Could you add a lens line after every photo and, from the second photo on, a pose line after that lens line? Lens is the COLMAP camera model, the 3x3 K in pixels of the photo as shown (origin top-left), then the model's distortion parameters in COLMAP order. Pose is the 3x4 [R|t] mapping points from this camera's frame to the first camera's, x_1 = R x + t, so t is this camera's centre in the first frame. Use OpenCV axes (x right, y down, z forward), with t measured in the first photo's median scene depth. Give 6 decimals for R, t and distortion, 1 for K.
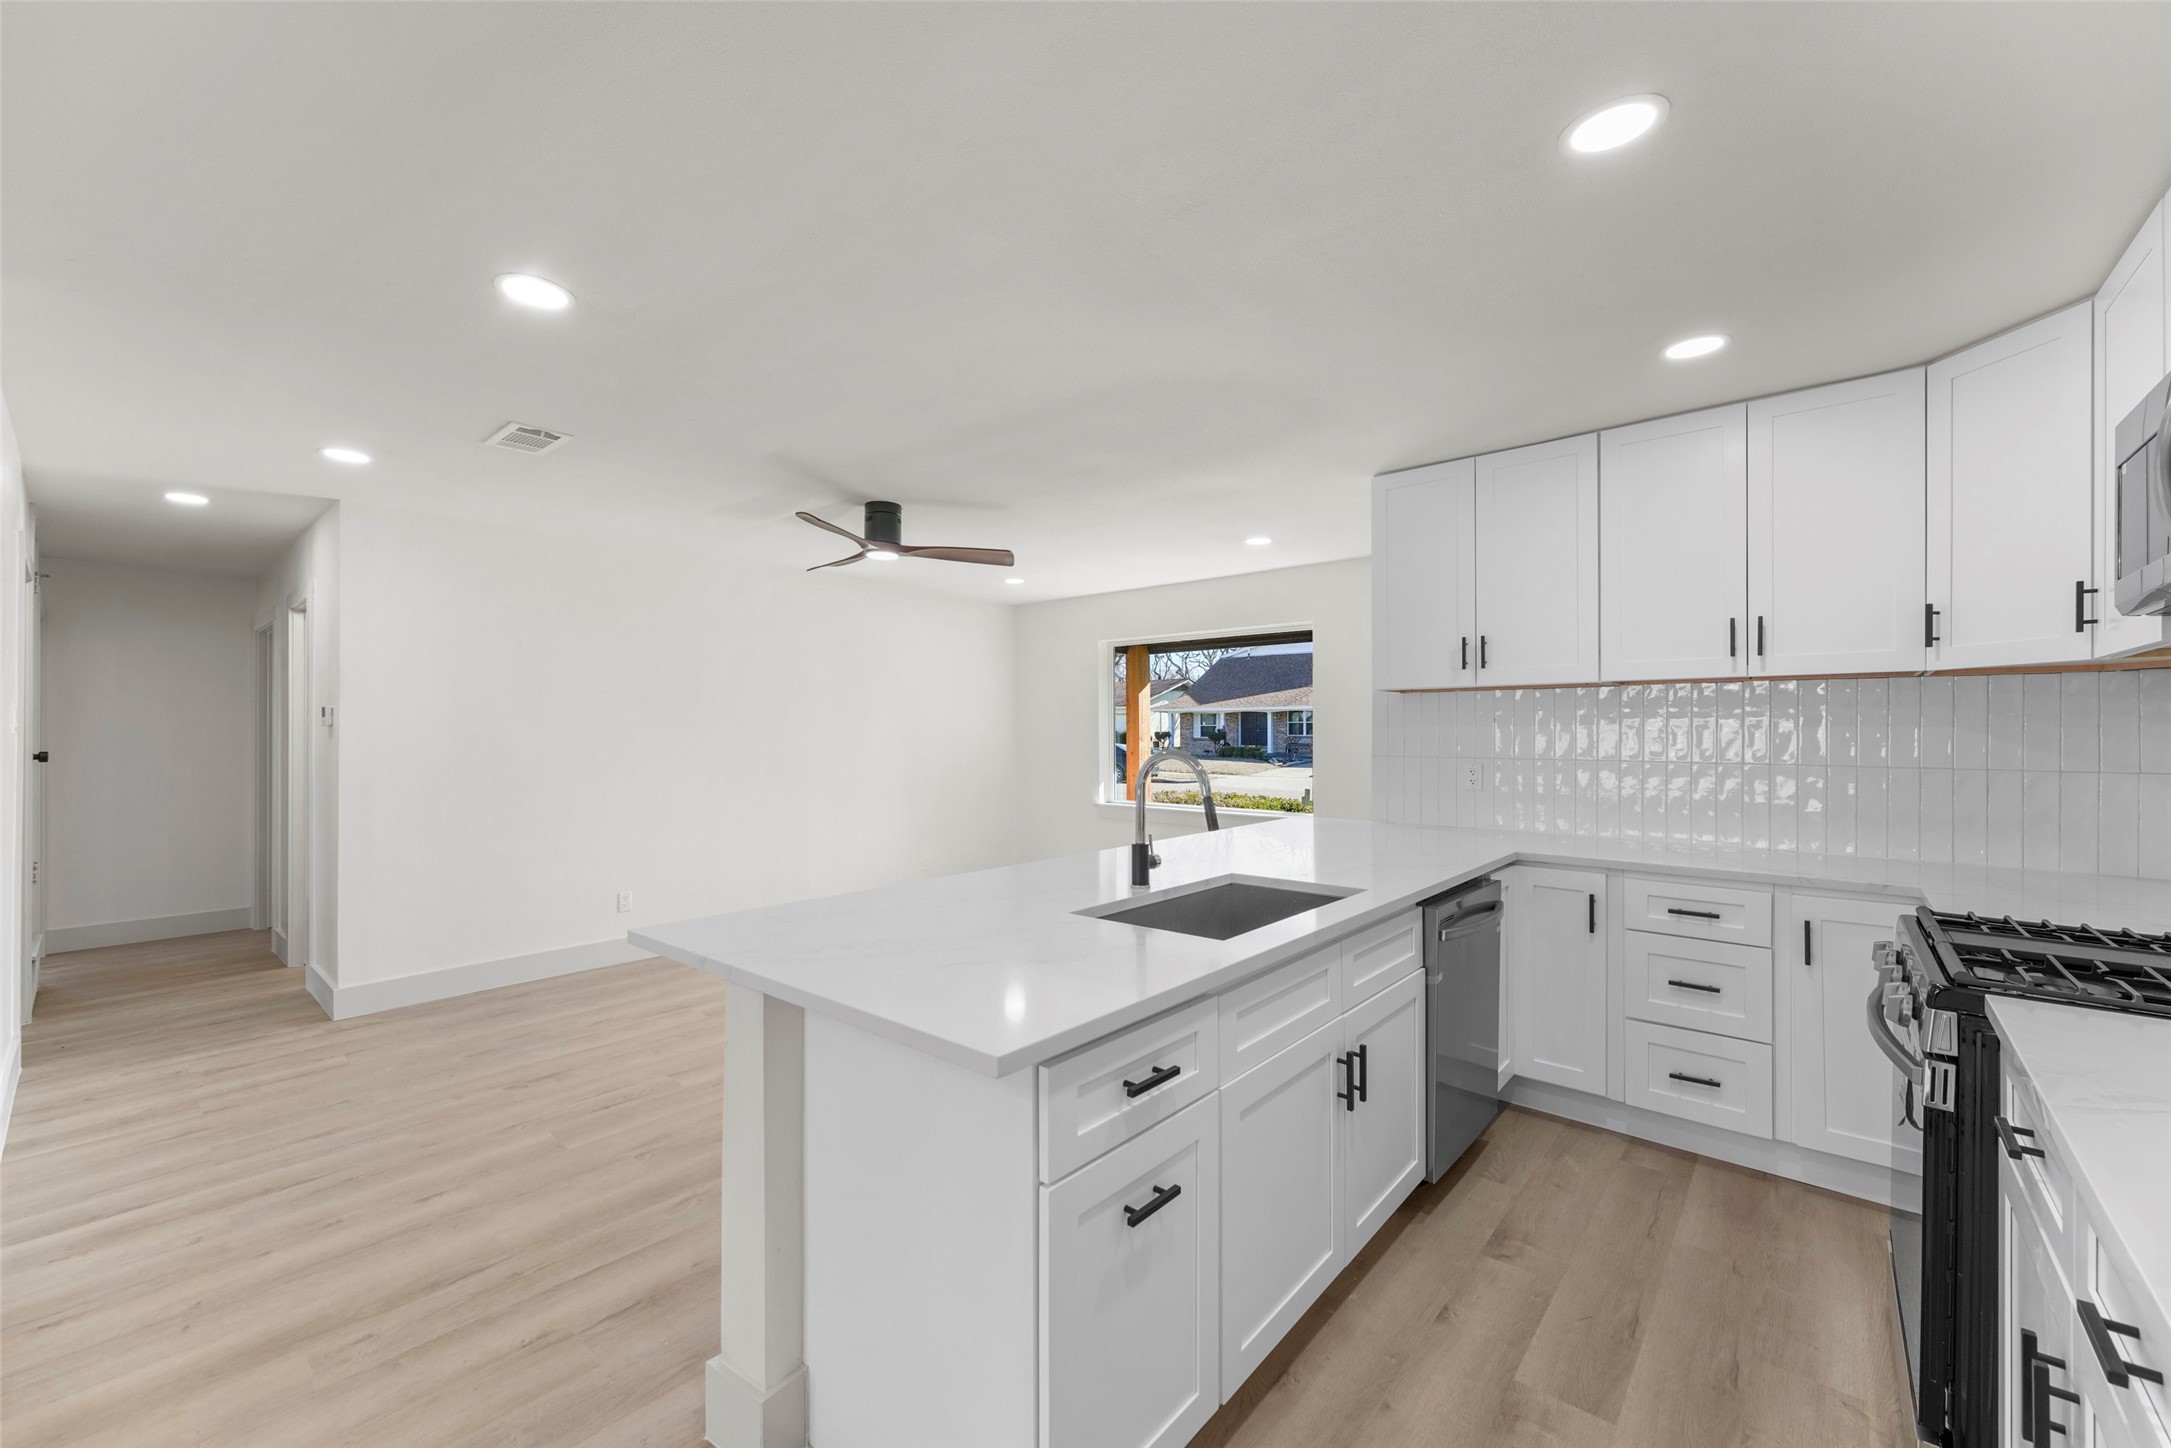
lens RADIAL K [[860.7, 0, 1067.9], [0, 860.7, 725.7], [0, 0, 1]] dist [0.005766, -0.000728]
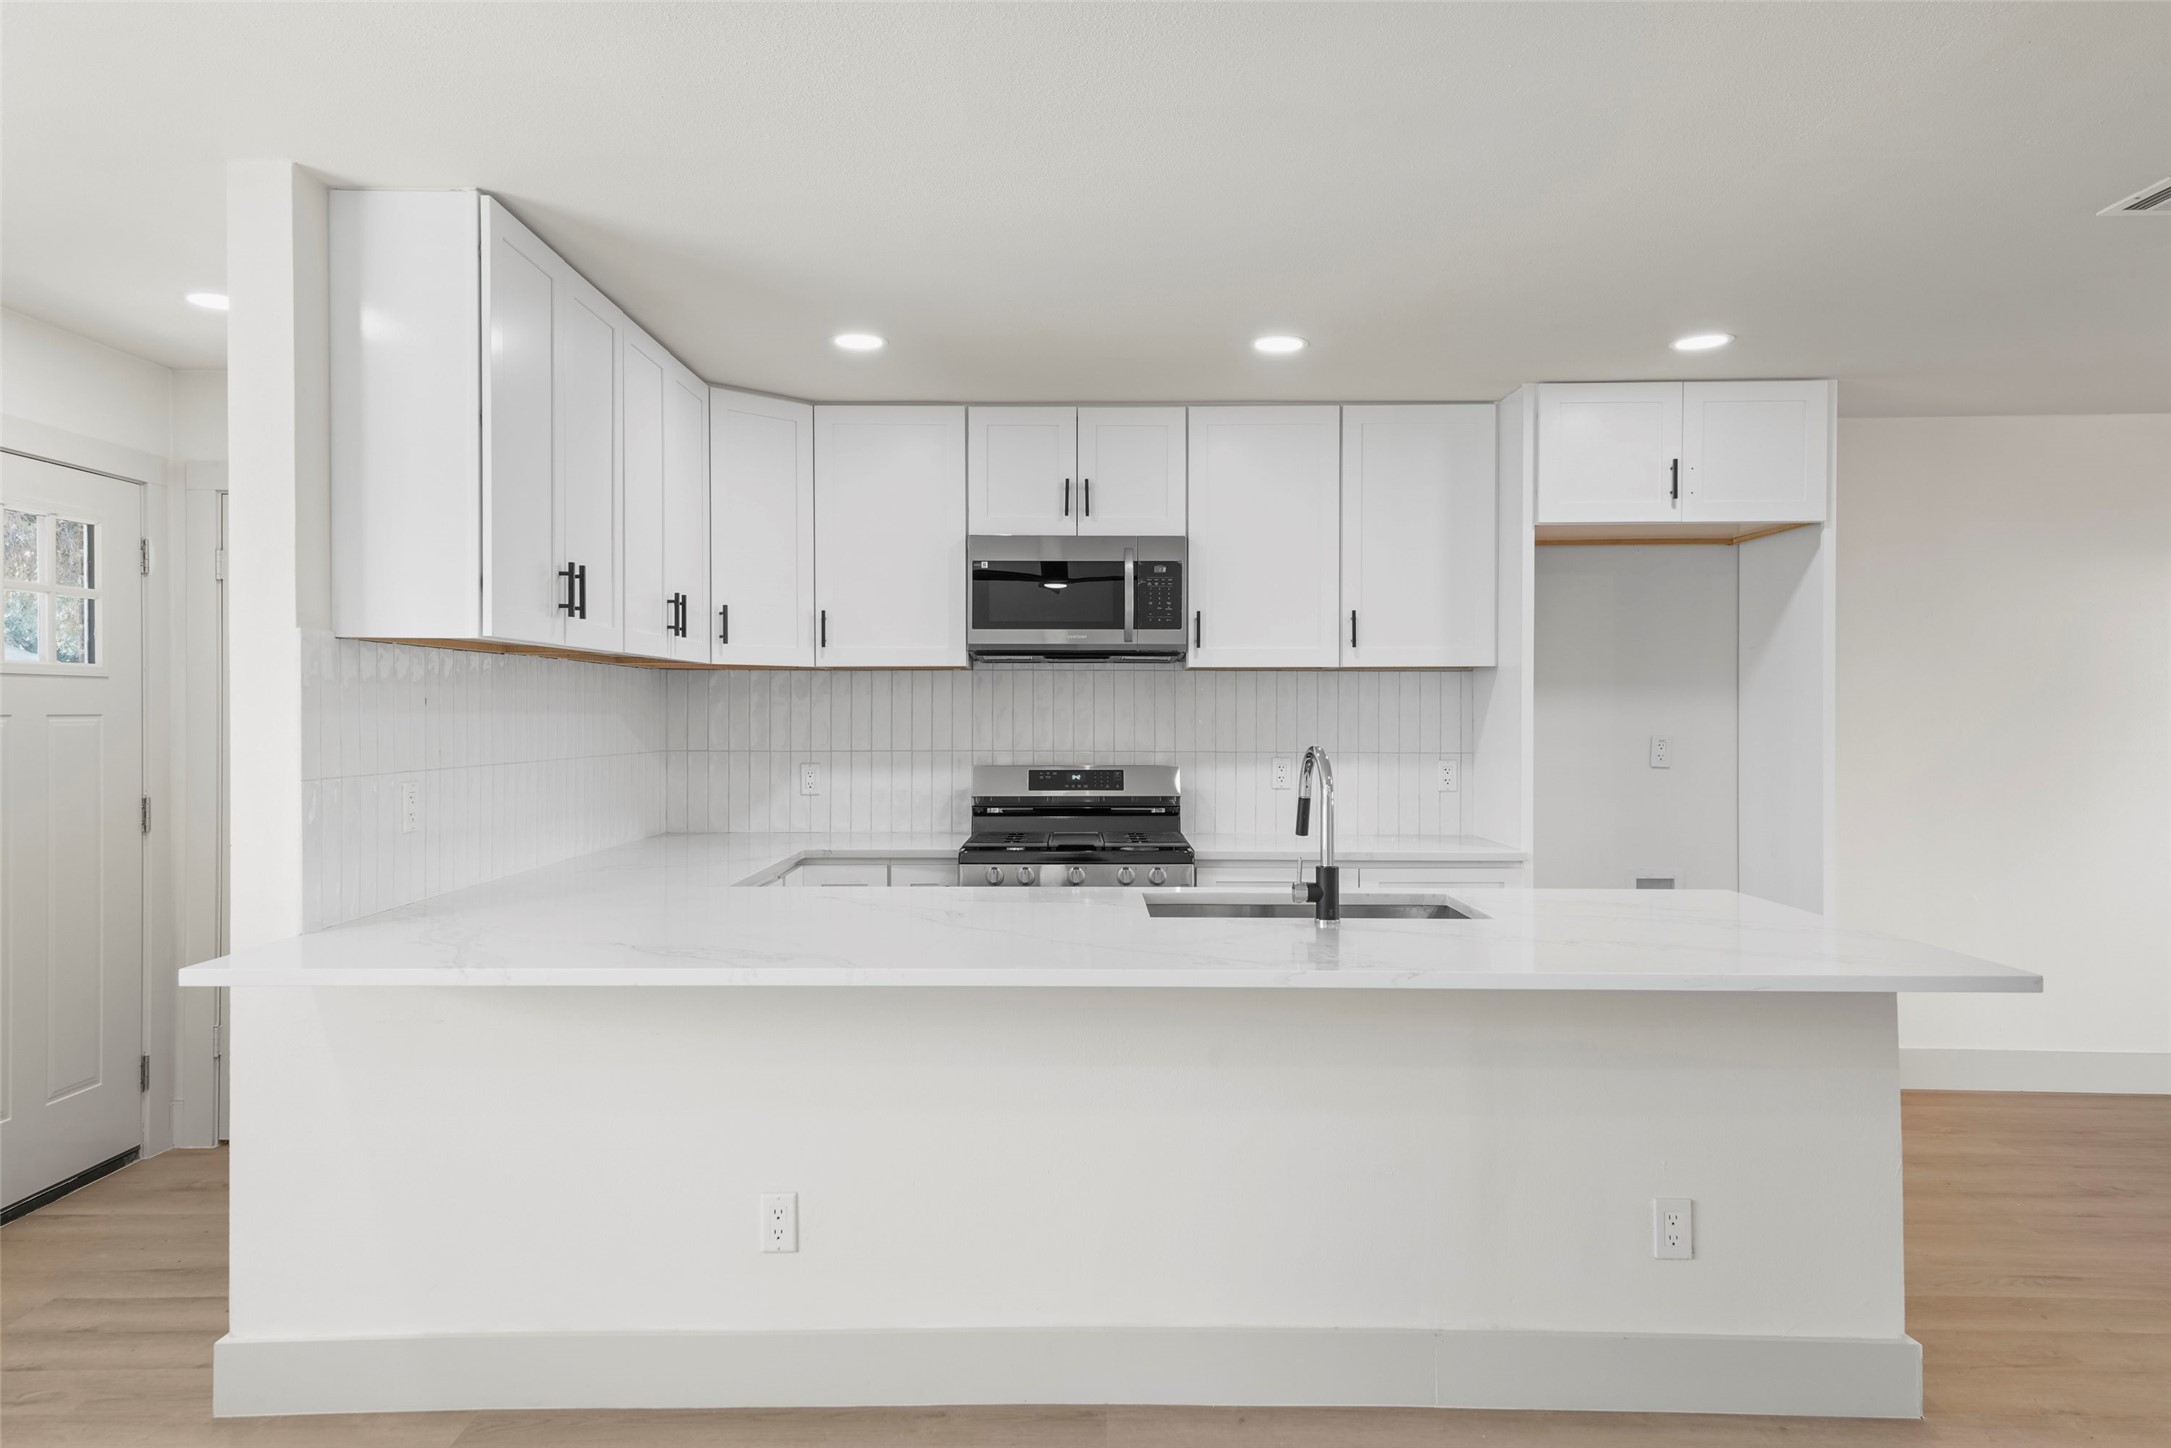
lens RADIAL K [[1387.9, 0, 1061.4], [0, 1387.9, 714.7], [0, 0, 1]] dist [0.042219, -0.004024]
pose [[-0.646545, -0.000463, 0.762876, -0.484245], [-0.004736, 0.999983, -0.003407, 0.003515], [-0.762861, -0.005816, -0.646536, 1.342542]]
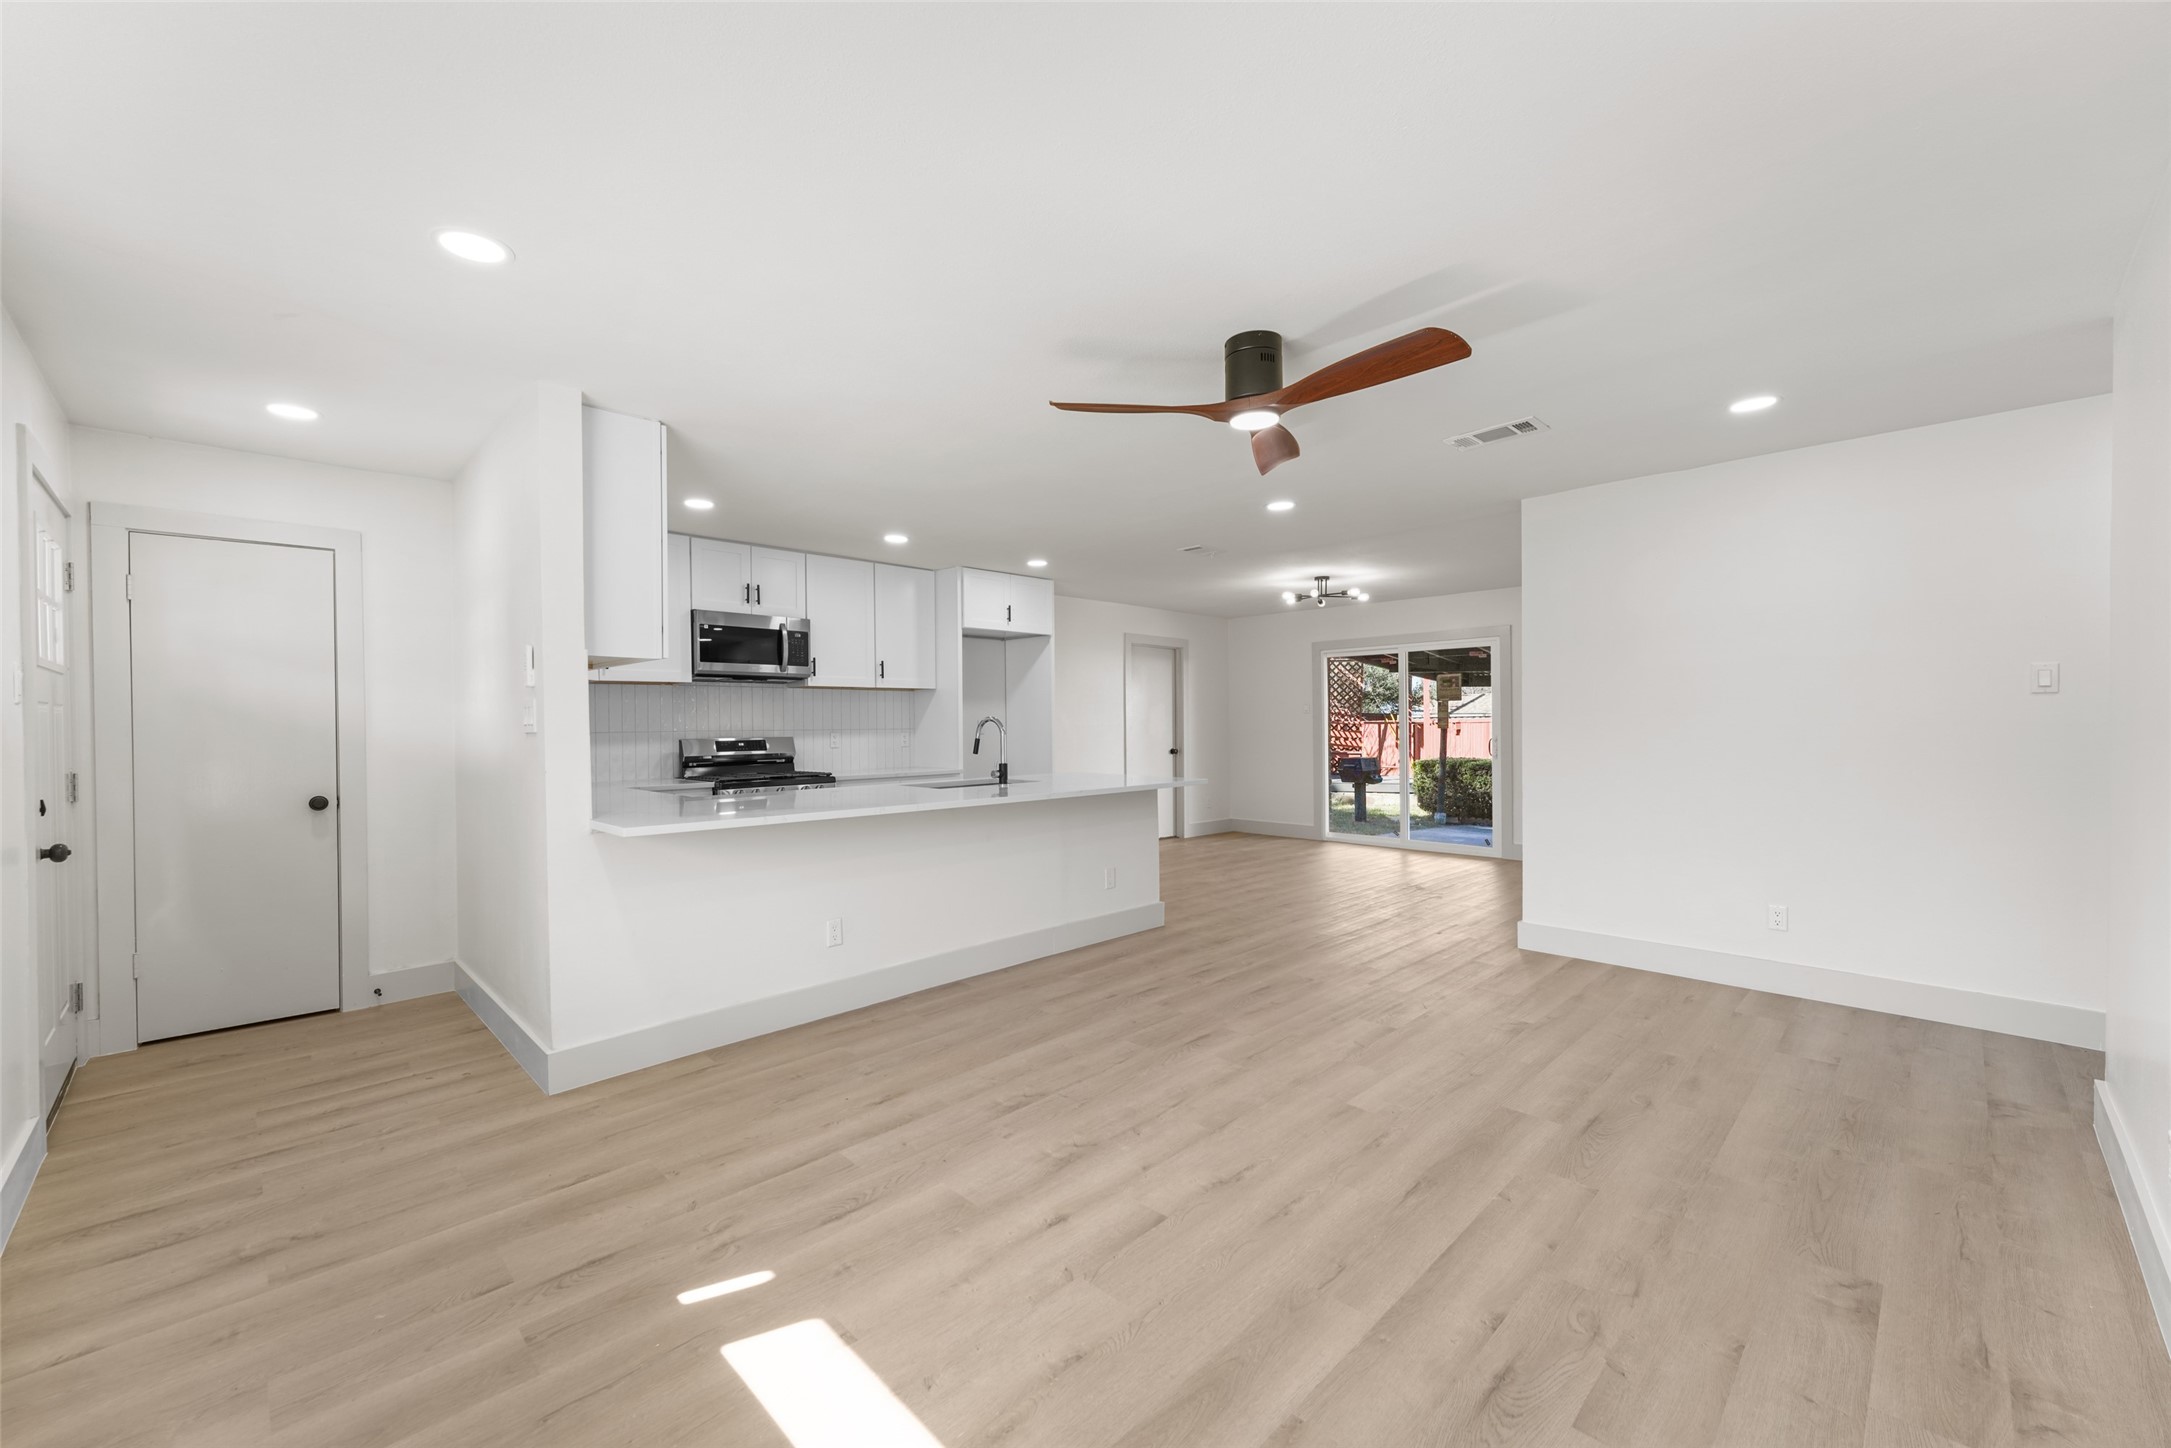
lens RADIAL K [[860.7, 0, 1067.9], [0, 860.7, 725.7], [0, 0, 1]] dist [0.005766, -0.000728]
pose [[-0.996513, 0.009497, 0.082897, -0.154478], [0.009338, 0.999954, -0.002314, 0.037565], [-0.082915, -0.001532, -0.996555, 1.996489]]
